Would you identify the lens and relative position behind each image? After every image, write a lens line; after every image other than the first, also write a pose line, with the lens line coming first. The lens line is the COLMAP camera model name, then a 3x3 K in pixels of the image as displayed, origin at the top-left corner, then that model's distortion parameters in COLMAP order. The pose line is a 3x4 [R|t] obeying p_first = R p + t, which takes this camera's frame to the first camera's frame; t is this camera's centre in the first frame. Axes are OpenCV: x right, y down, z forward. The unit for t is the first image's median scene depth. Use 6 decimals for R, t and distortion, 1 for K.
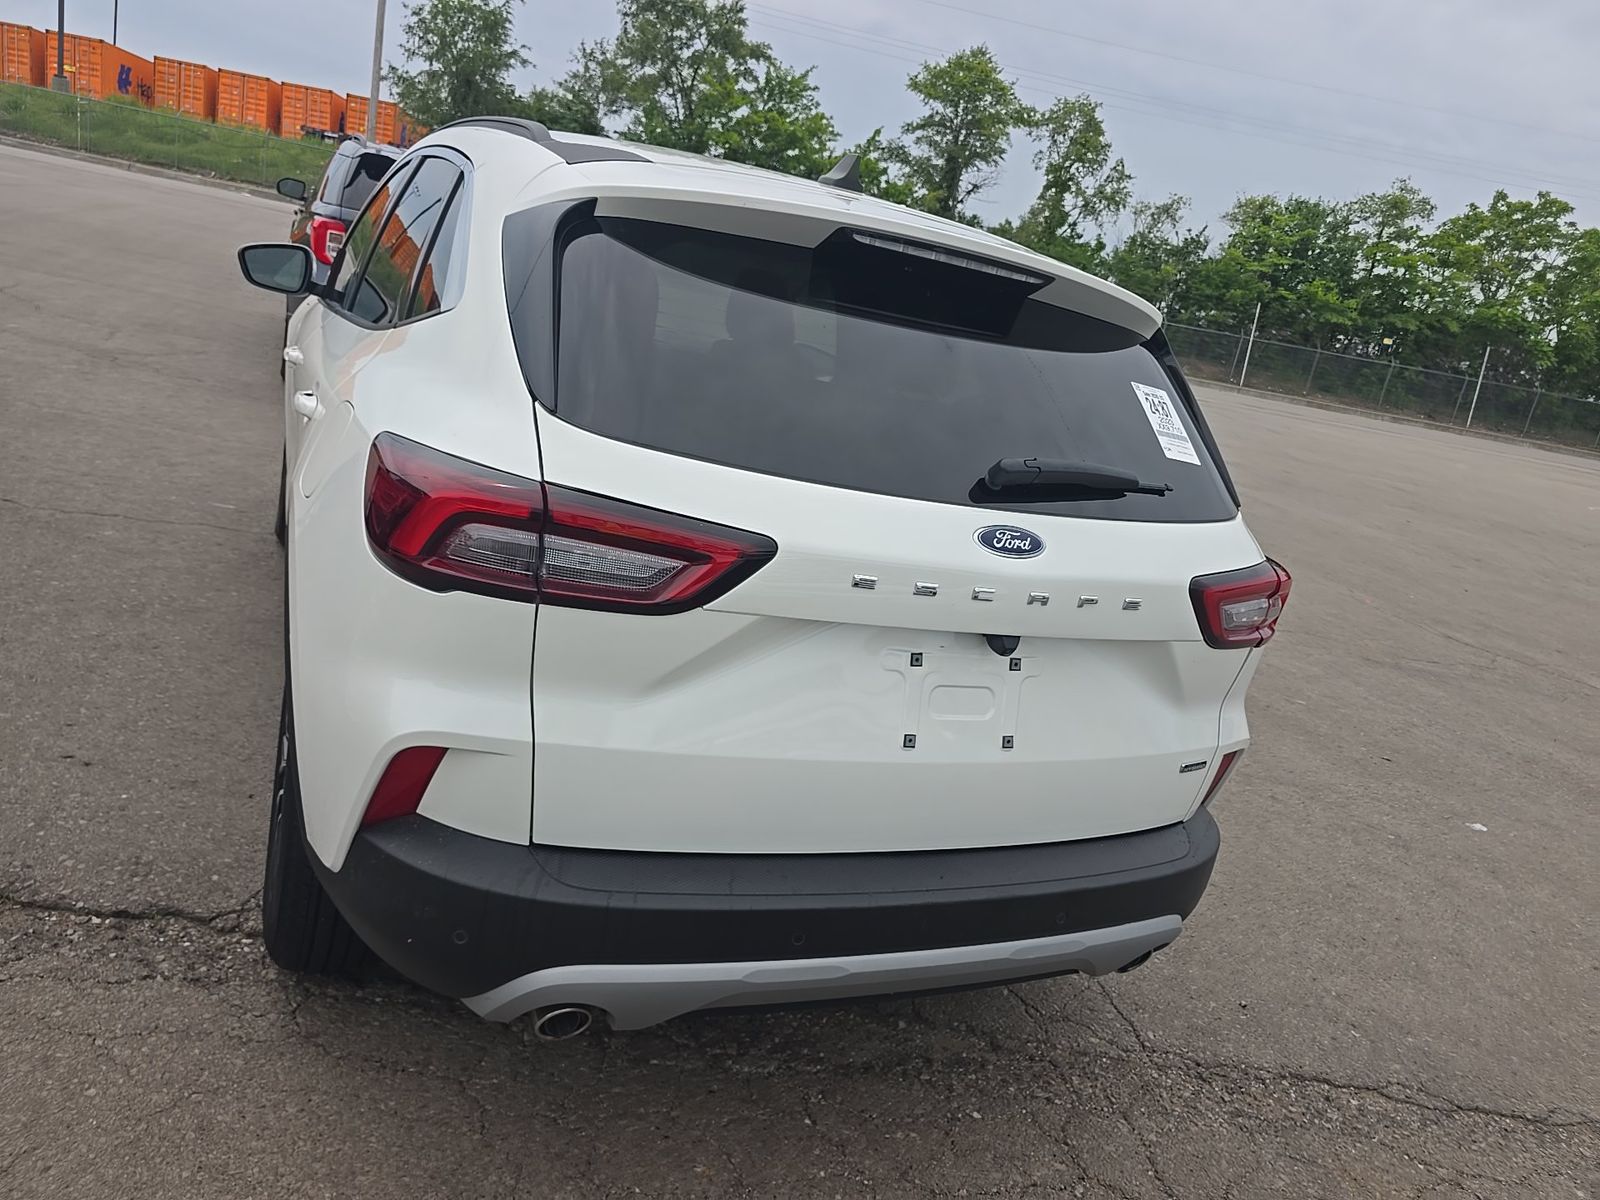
lens RADIAL K [[1143.4, 0, 800.0], [0, 1143.4, 600.0], [0, 0, 1]] dist [0.055375, -0.061443]
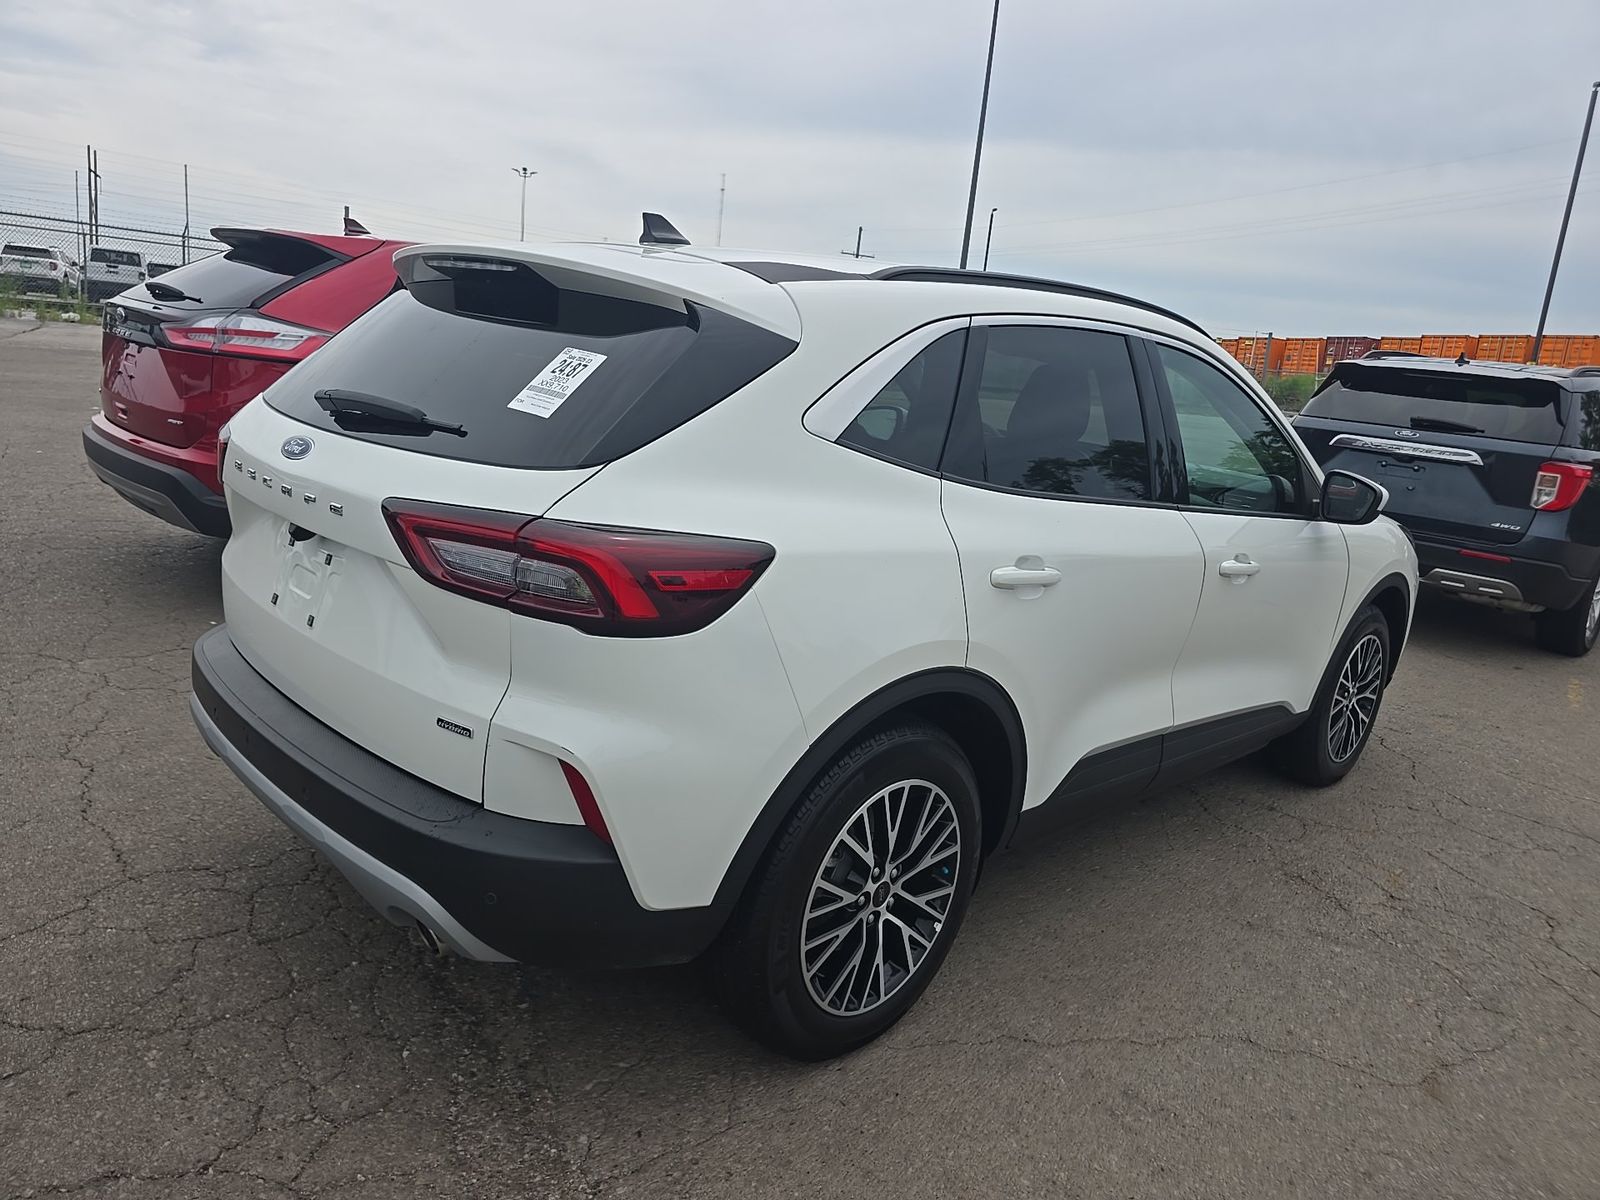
lens RADIAL K [[1143.4, 0, 800.0], [0, 1143.4, 600.0], [0, 0, 1]] dist [0.055375, -0.061443]
pose [[0.396545, 0.059639, -0.916076, 1.316148], [-0.286551, 0.956070, -0.061798, 0.024186], [0.872147, 0.287008, 0.396215, 0.860832]]
